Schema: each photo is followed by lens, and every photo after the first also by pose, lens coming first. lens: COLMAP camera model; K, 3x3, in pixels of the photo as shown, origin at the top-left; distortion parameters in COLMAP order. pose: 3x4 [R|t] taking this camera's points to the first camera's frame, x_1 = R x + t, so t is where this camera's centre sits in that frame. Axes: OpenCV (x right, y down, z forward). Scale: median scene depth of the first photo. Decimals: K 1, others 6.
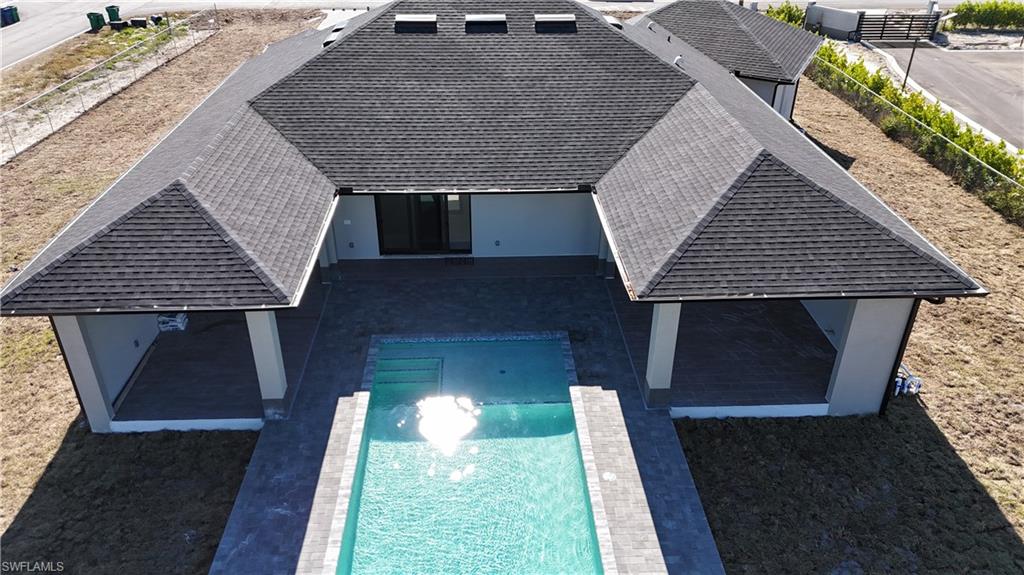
lens RADIAL K [[740.3, 0, 512.0], [0, 740.3, 287.5], [0, 0, 1]] dist [0.095507, -0.094205]
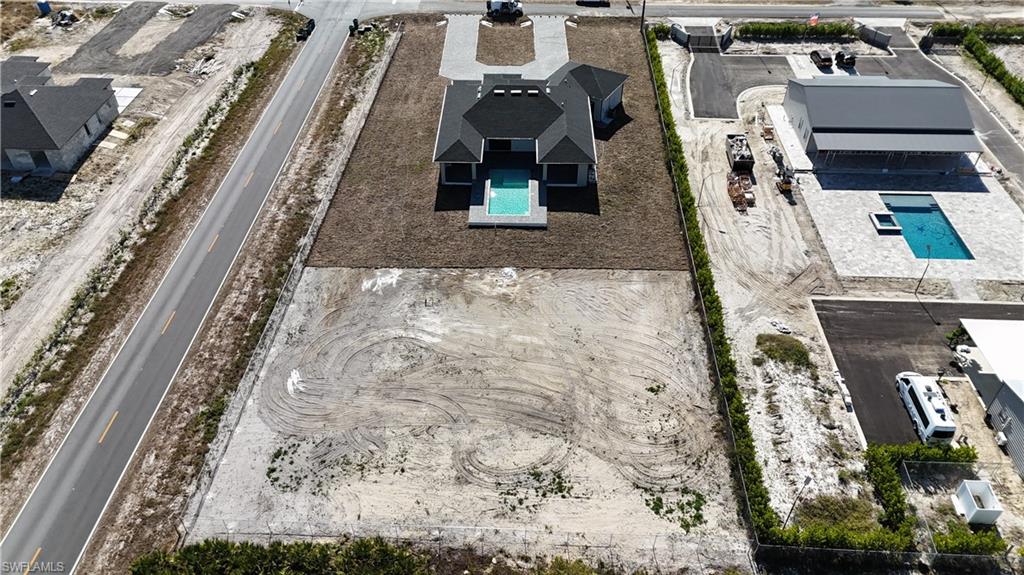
lens RADIAL K [[740.3, 0, 512.0], [0, 740.3, 287.5], [0, 0, 1]] dist [0.095507, -0.094205]
pose [[0.997946, 0.040694, -0.049466, 0.249481], [-0.030305, 0.980318, 0.195086, -0.137369], [0.056431, -0.193186, 0.979538, -4.266485]]
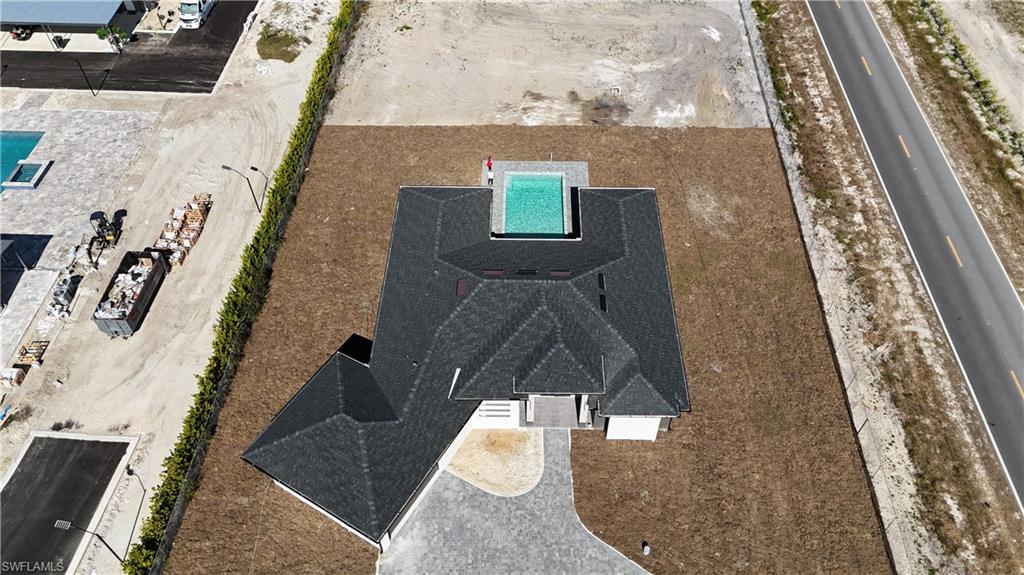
lens RADIAL K [[740.3, 0, 512.0], [0, 740.3, 287.5], [0, 0, 1]] dist [0.095507, -0.094205]
pose [[-0.997947, -0.048980, 0.041268, -0.104956], [0.031334, 0.188587, 0.981557, -3.113495], [-0.055859, 0.980834, -0.186665, 1.890586]]
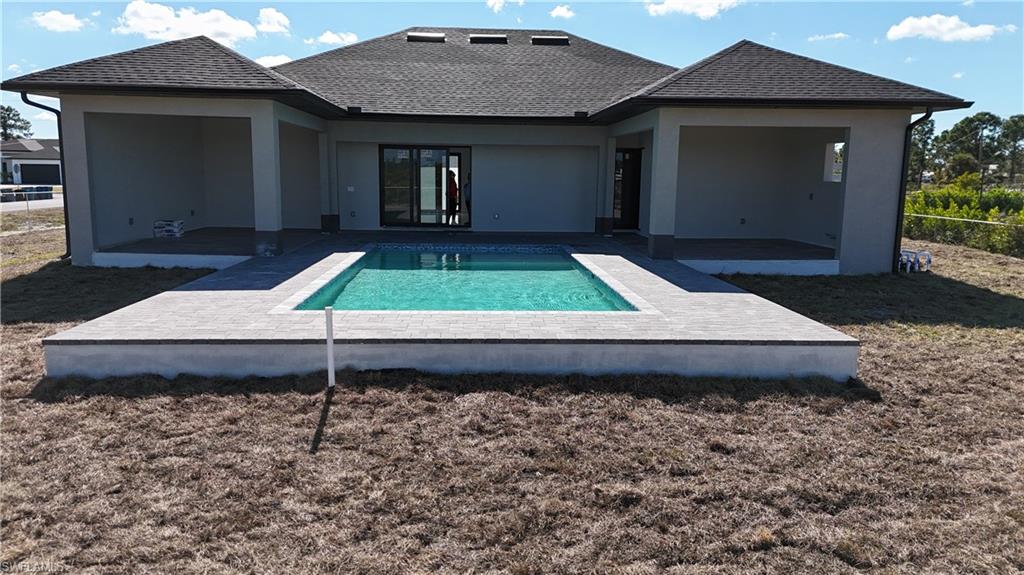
lens RADIAL K [[745.0, 0, 512.0], [0, 745.0, 287.5], [0, 0, 1]] dist [0.086589, -0.092760]
pose [[0.999937, 0.007549, 0.008355, -0.008180], [-0.003998, 0.931680, -0.363259, 0.539256], [-0.010527, 0.363202, 0.931651, 0.109289]]
